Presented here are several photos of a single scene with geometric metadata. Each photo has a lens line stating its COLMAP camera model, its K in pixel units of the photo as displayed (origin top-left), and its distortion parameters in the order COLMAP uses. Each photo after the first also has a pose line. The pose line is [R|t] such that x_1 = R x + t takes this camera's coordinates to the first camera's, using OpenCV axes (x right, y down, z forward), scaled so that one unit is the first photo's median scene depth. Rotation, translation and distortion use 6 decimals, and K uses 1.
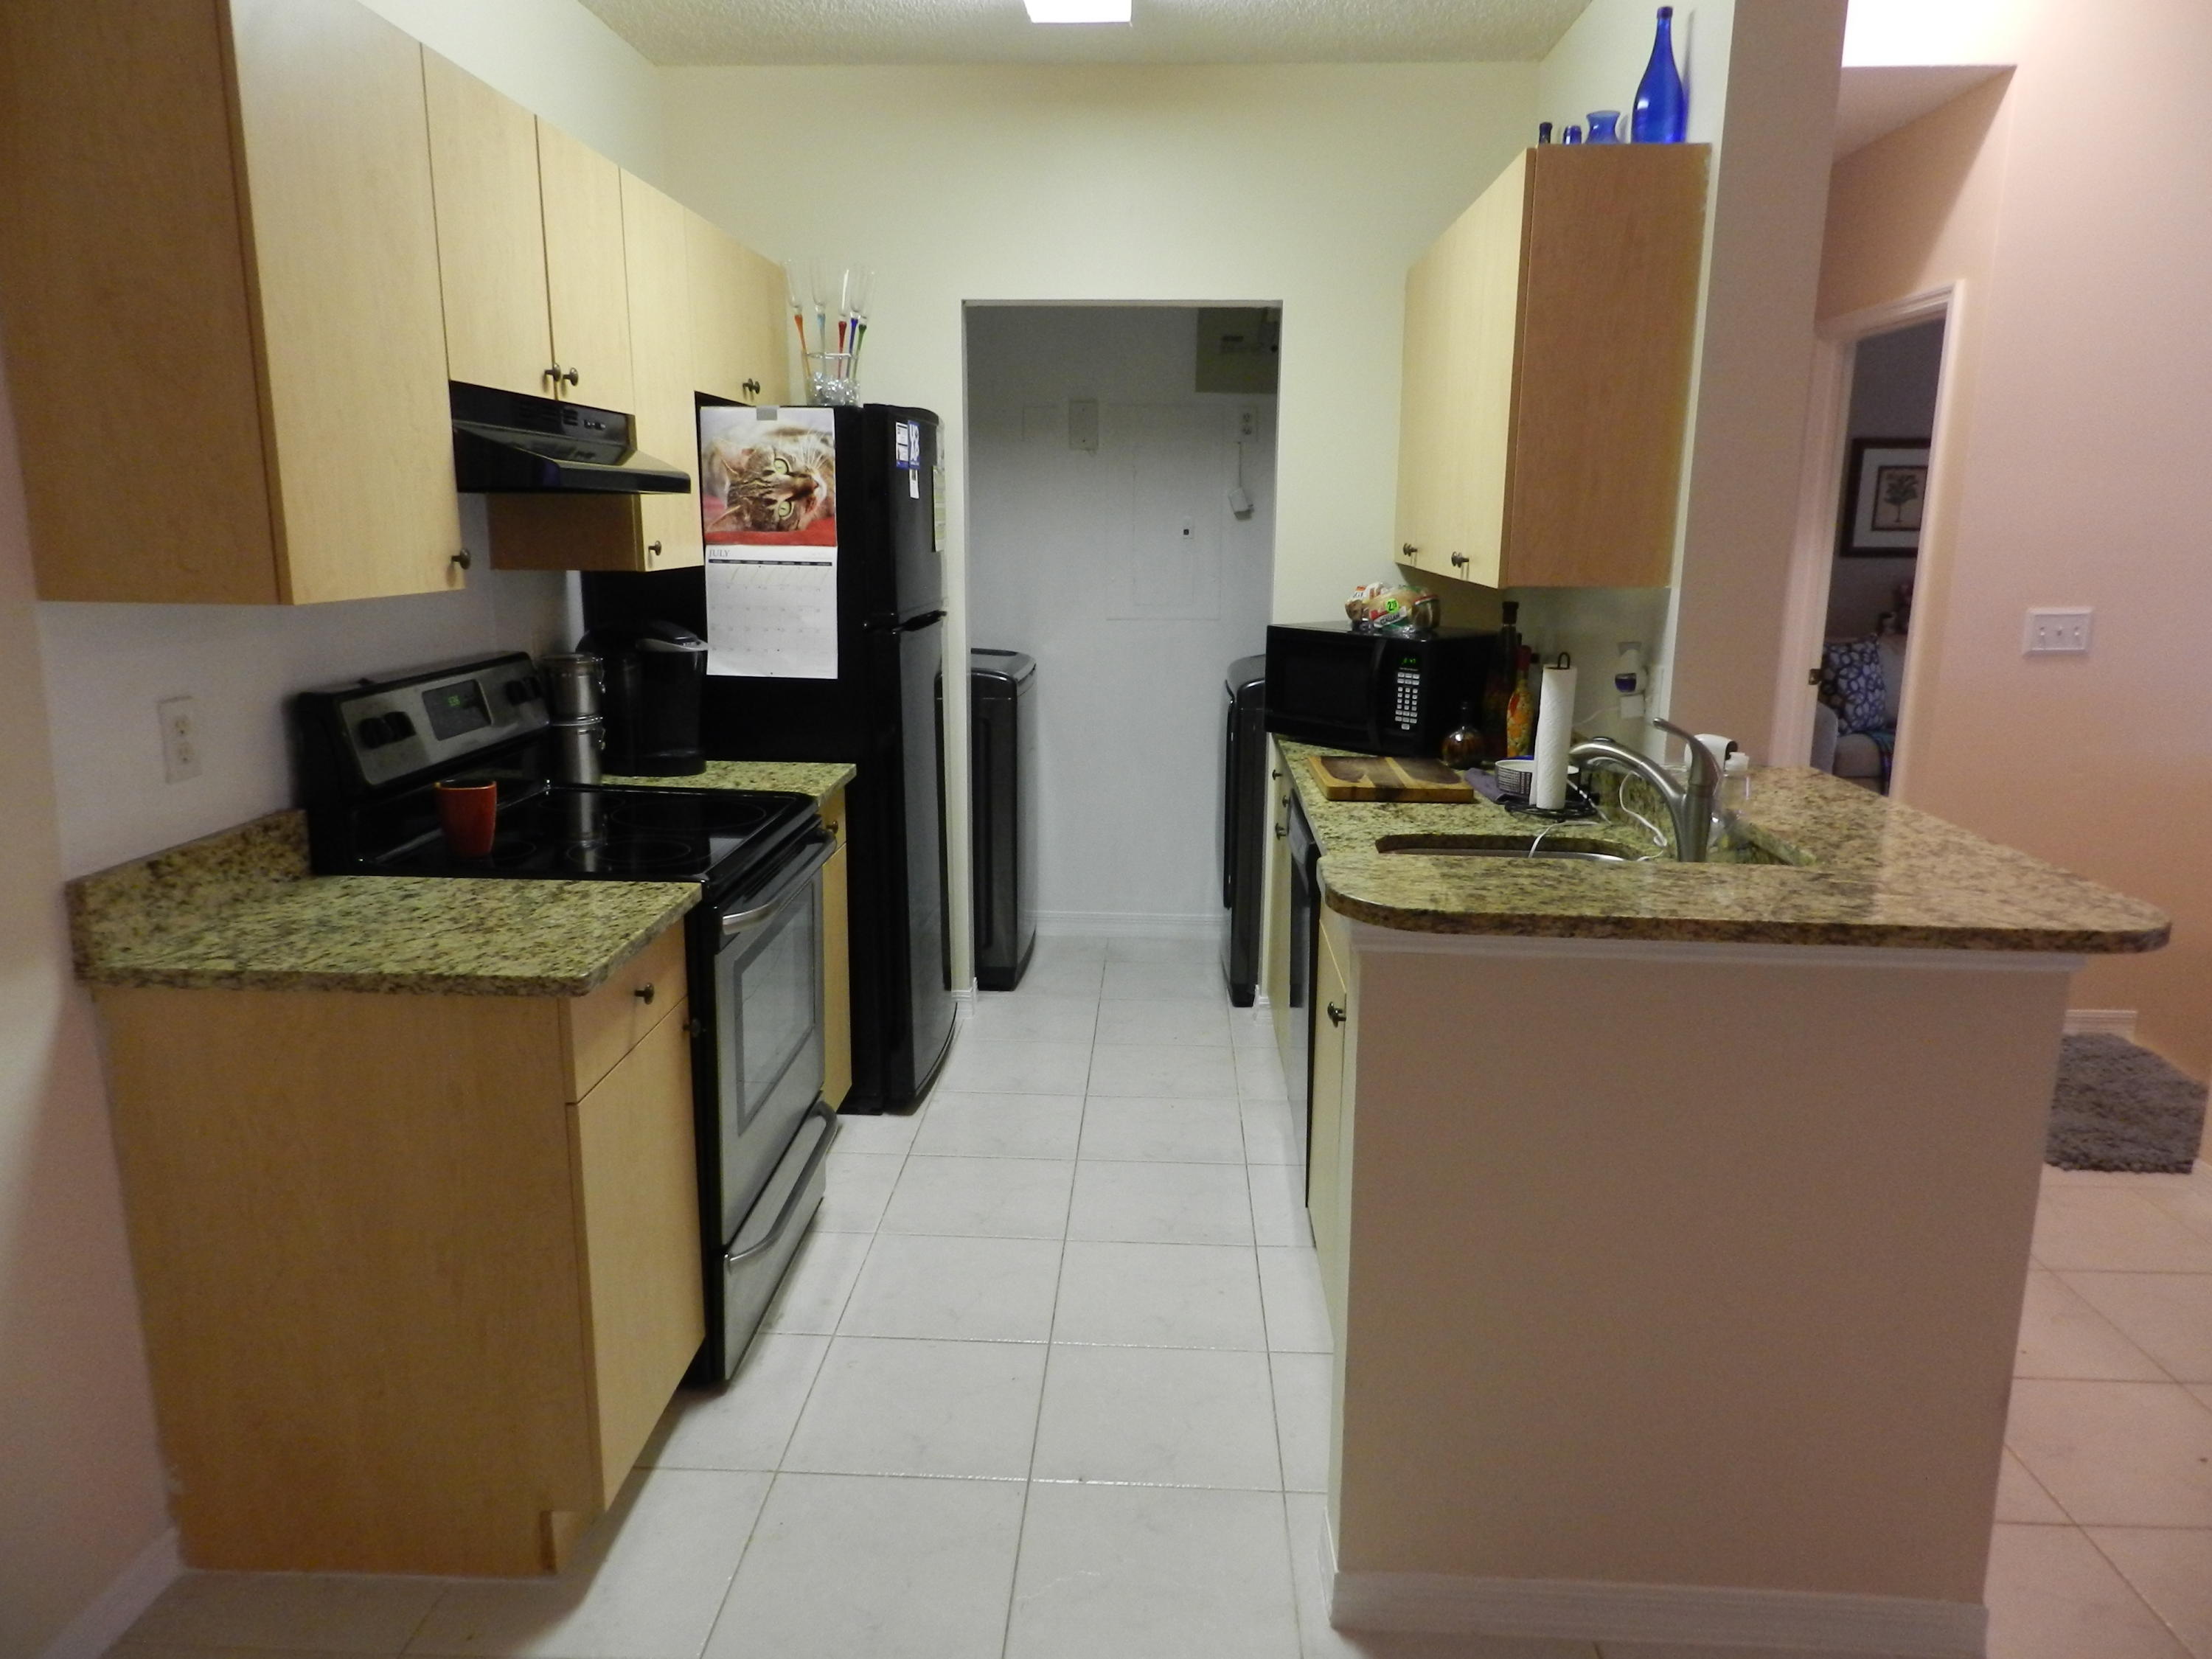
lens RADIAL K [[1500.1, 0, 1100.8], [0, 1500.1, 830.2], [0, 0, 1]] dist [0.021847, -0.004071]
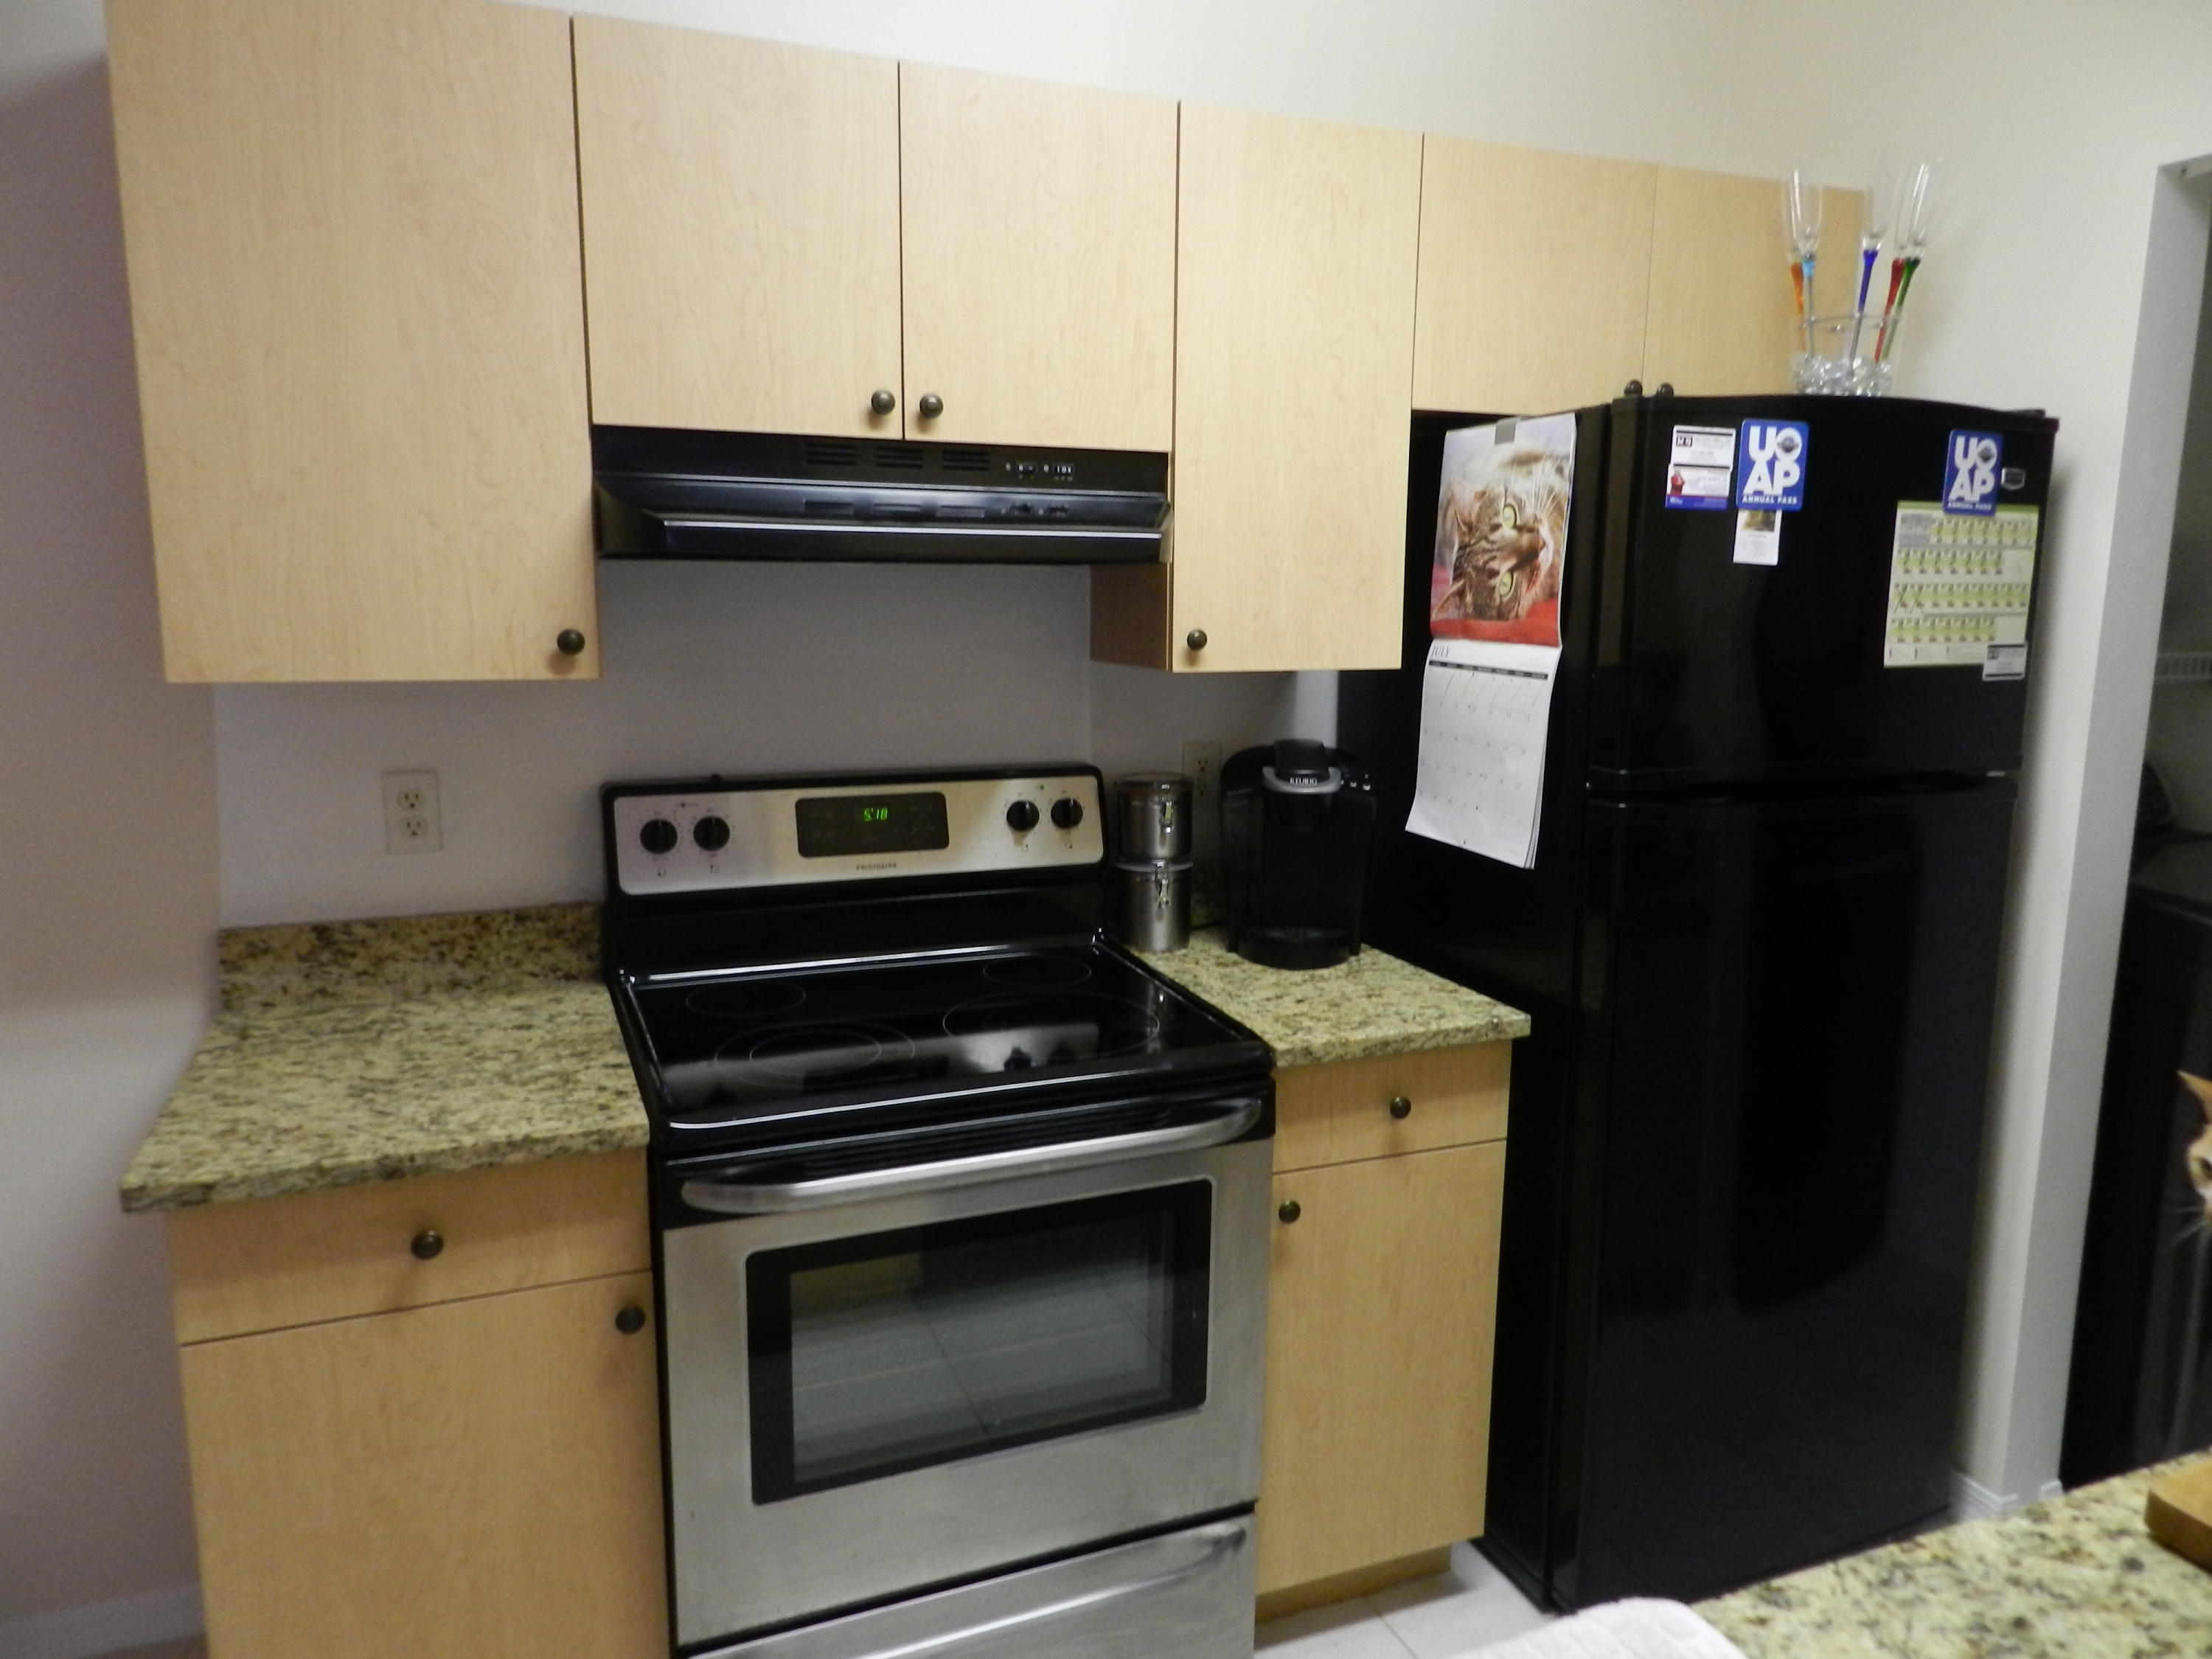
lens RADIAL K [[1500.1, 0, 1114.2], [0, 1500.1, 839.9], [0, 0, 1]] dist [0.021847, -0.004071]
pose [[0.420187, 0.152136, -0.894594, 0.291828], [-0.193746, 0.978154, 0.075345, -0.128154], [0.886513, 0.141665, 0.440483, 0.607663]]
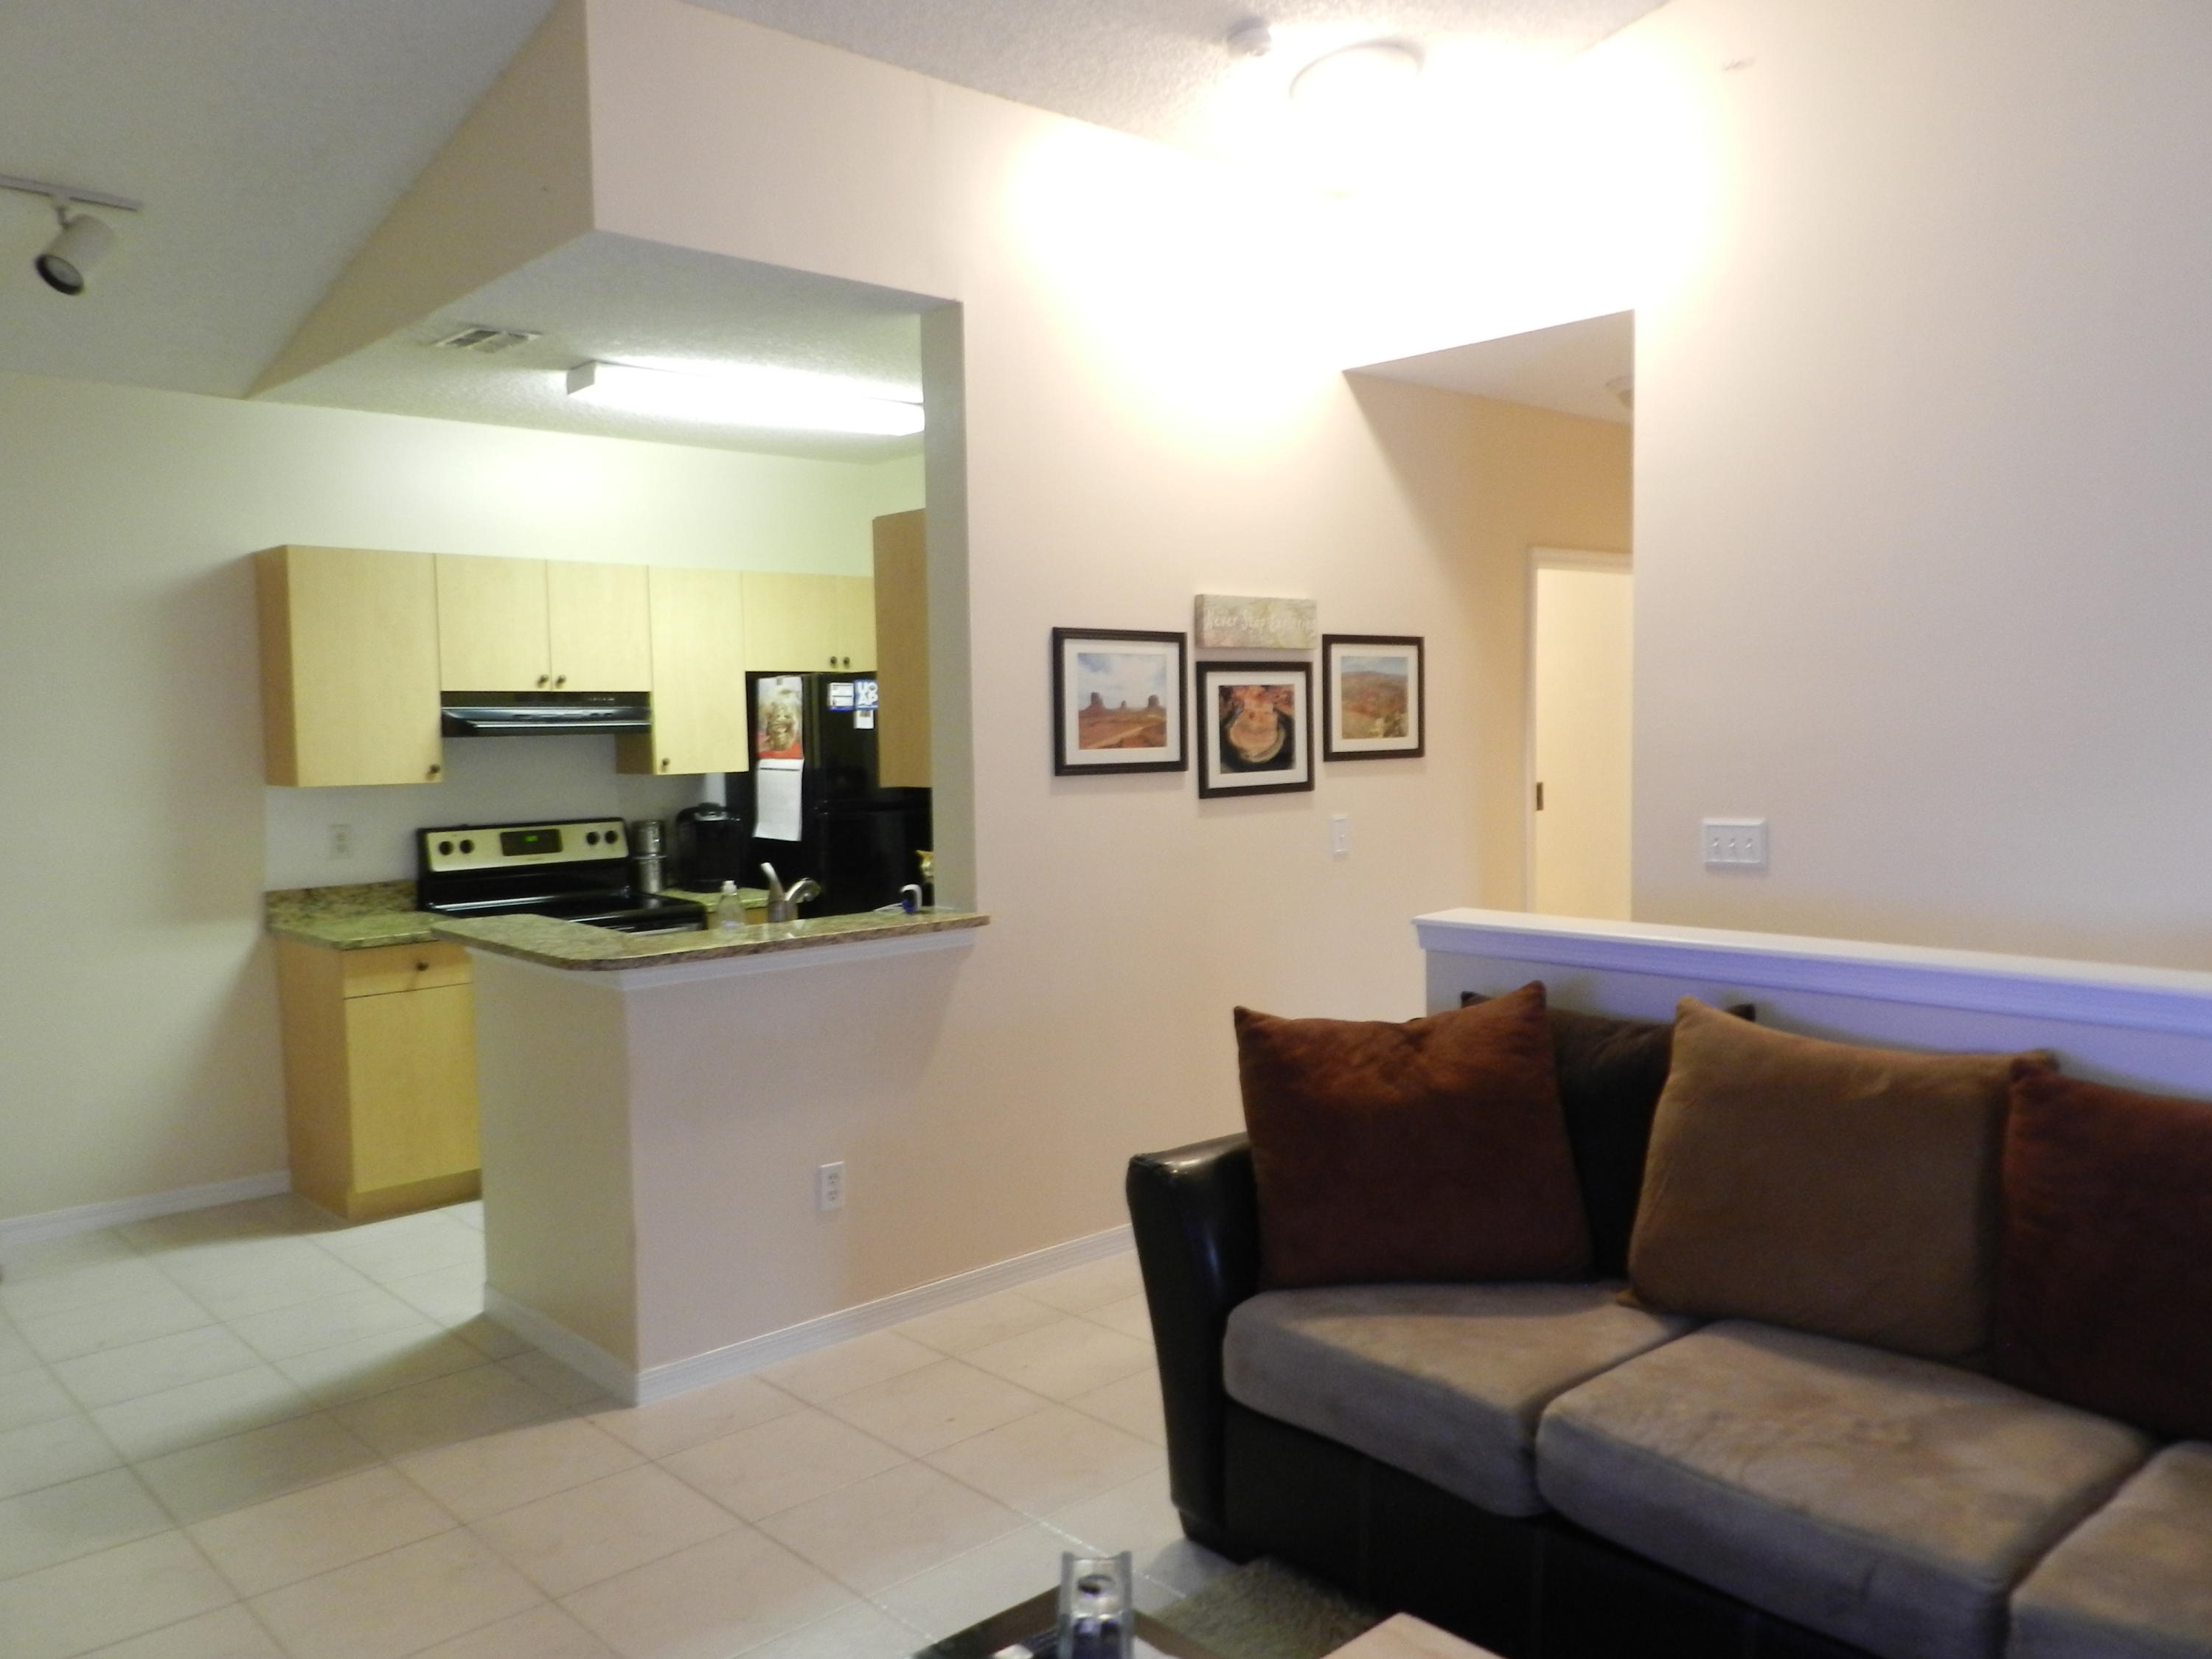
lens RADIAL K [[1677.9, 0, 1101.0], [0, 1677.9, 830.0], [0, 0, 1]] dist [0.011511, 0.004876]
pose [[0.707333, 0.026674, -0.706377, 1.346686], [-0.122962, 0.988696, -0.085794, 0.000899], [0.696104, 0.147543, 0.702617, -0.031885]]
